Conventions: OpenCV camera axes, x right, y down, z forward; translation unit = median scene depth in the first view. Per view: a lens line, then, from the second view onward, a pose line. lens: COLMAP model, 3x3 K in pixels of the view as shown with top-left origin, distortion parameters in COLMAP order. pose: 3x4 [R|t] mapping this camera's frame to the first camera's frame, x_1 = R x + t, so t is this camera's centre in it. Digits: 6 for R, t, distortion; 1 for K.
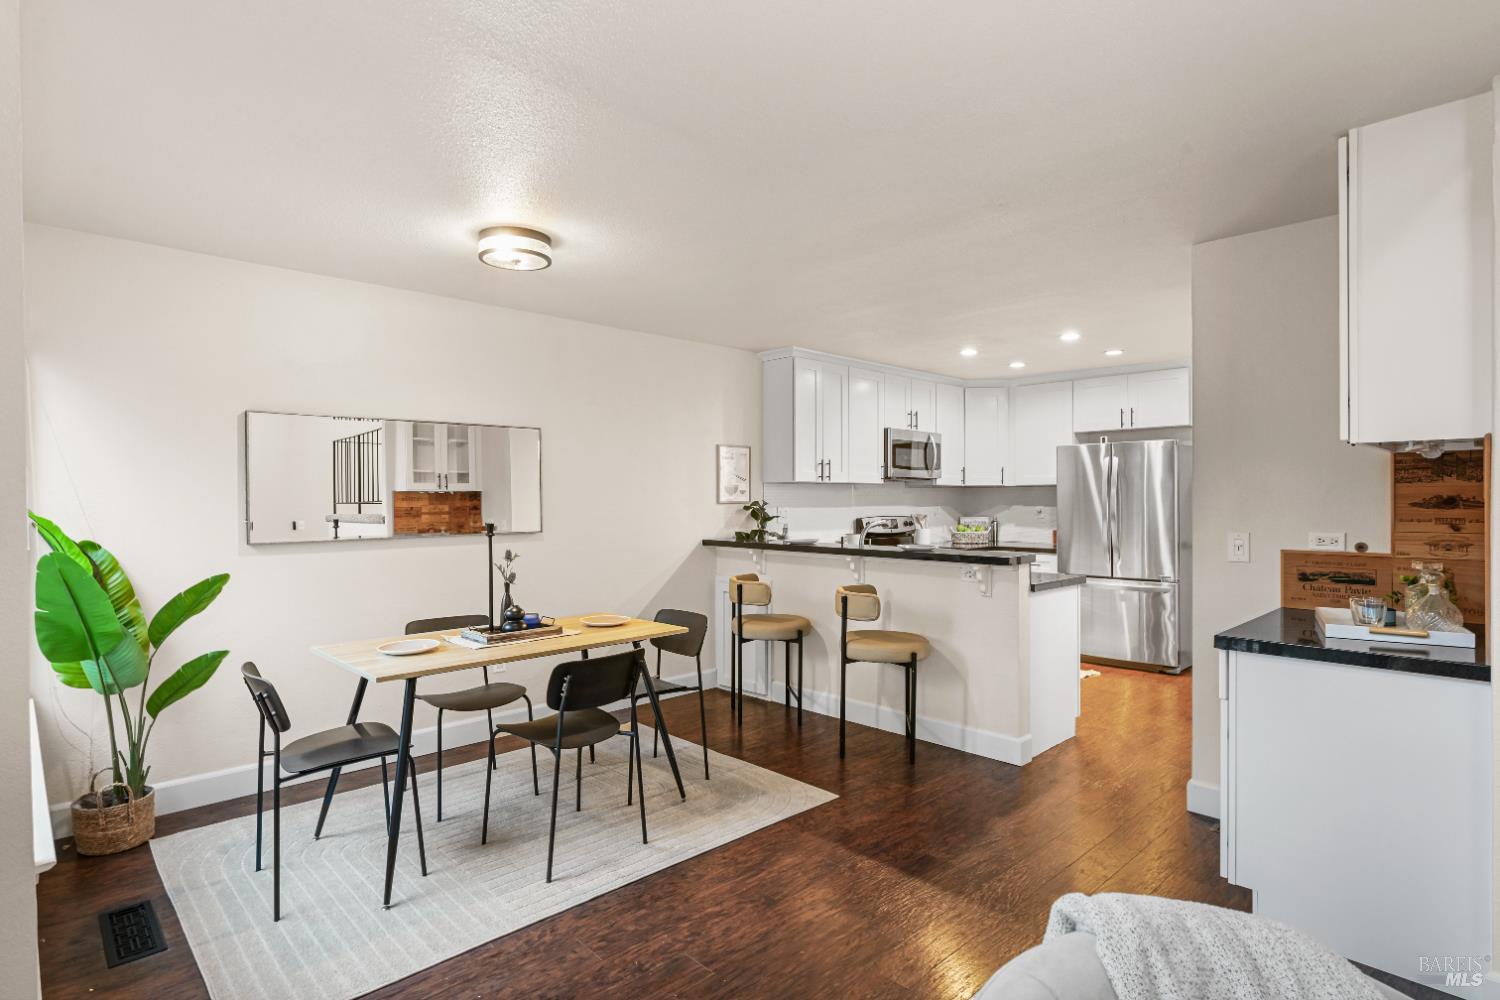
lens RADIAL K [[772.9, 0, 747.7], [0, 772.9, 505.0], [0, 0, 1]] dist [0.000937, 0.000873]
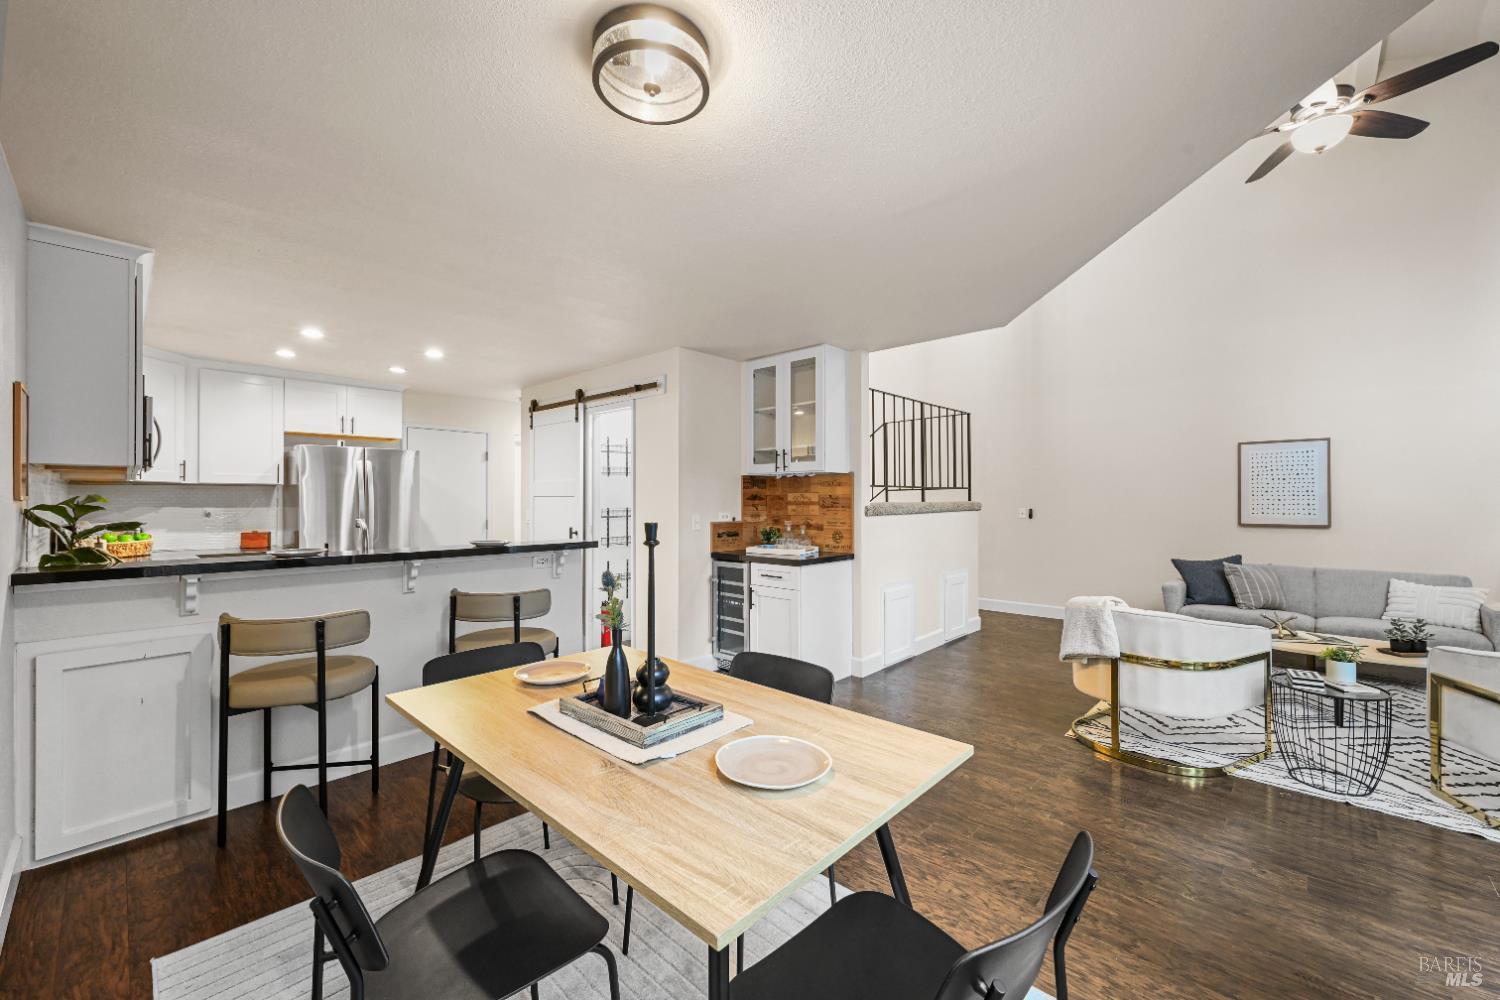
lens RADIAL K [[589.6, 0, 752.8], [0, 589.6, 495.2], [0, 0, 1]] dist [0.000331, 0.000325]
pose [[-0.051588, 0.009441, 0.998624, -0.428754], [0.013034, 0.999877, -0.008780, 0.002193], [-0.998583, 0.012563, -0.051705, 0.529548]]
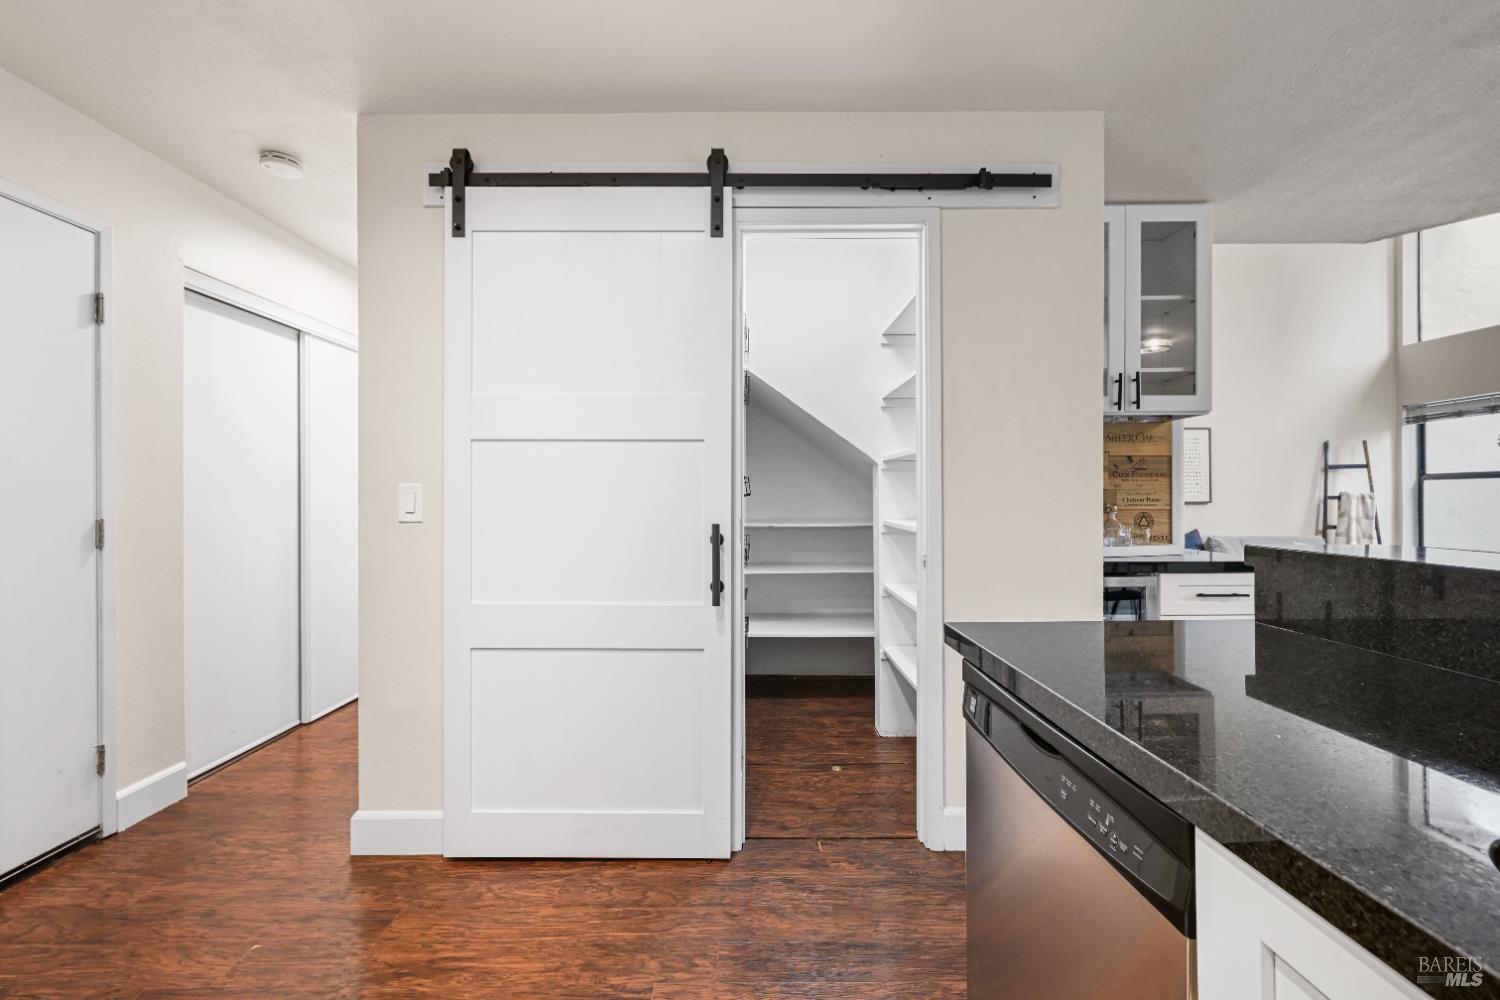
lens RADIAL K [[619.0, 0, 750.3], [0, 619.0, 497.6], [0, 0, 1]] dist [-0.003531, -0.000456]
pose [[-0.724686, 0.006924, 0.689045, 0.234683], [0.017074, 0.999823, 0.007911, 0.022463], [-0.688868, 0.017498, -0.724675, 0.991292]]
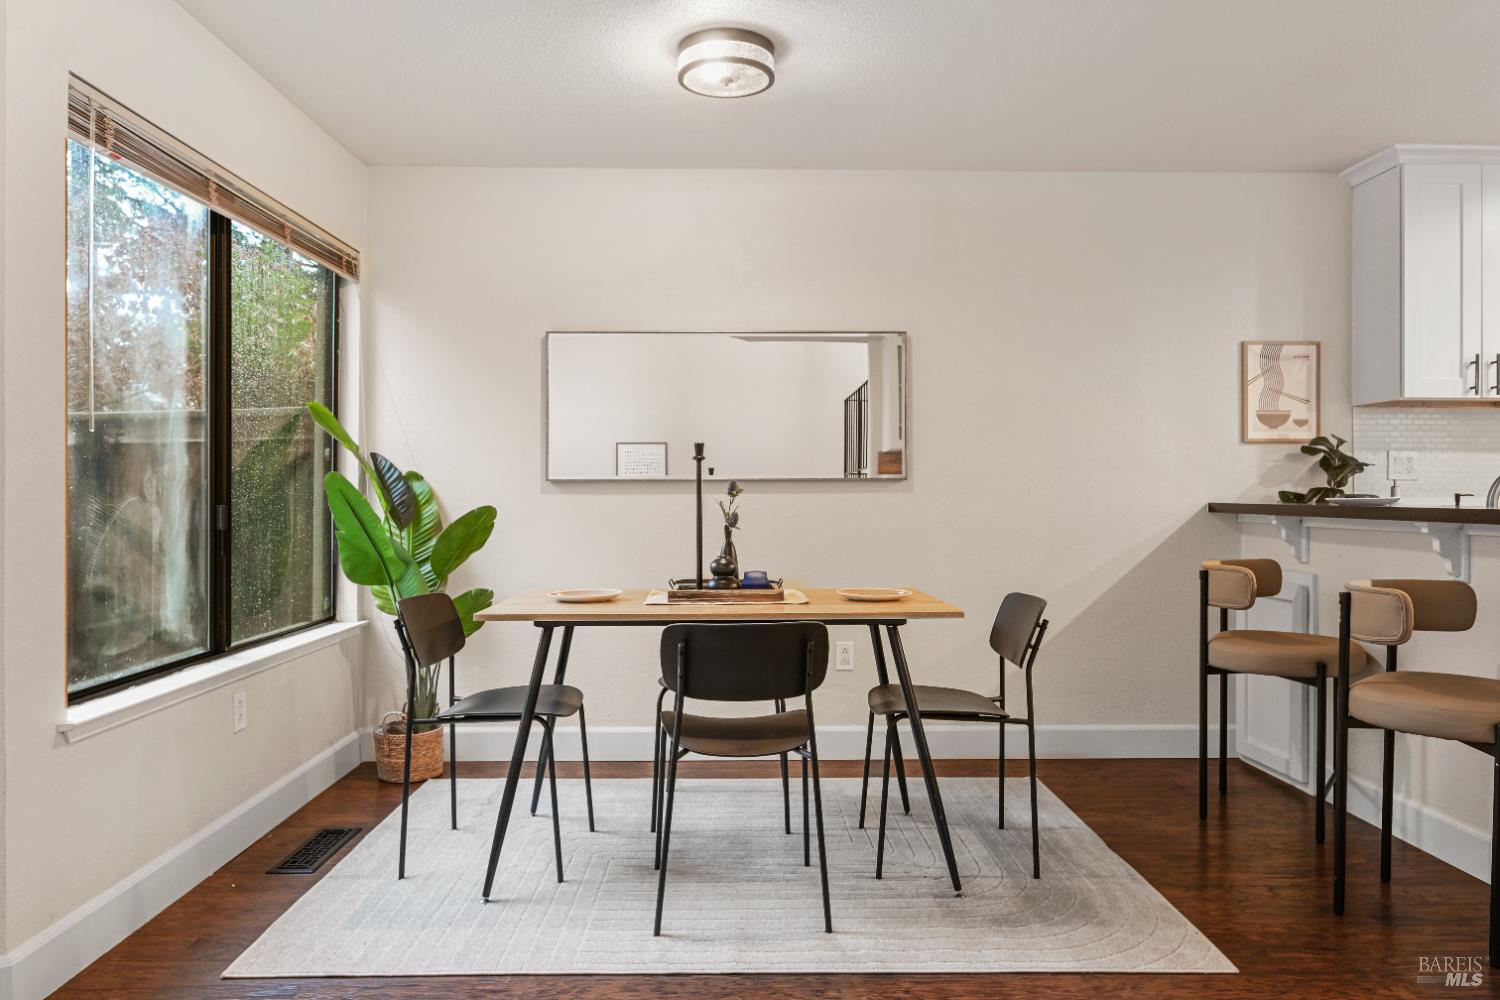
lens RADIAL K [[1026.9, 0, 749.1], [0, 1026.9, 491.8], [0, 0, 1]] dist [-0.007378, 0.000143]
pose [[0.733971, 0.000617, -0.679181, 0.206896], [-0.009640, 0.999908, -0.009510, 0.044987], [0.679113, 0.013528, 0.733909, 0.176702]]
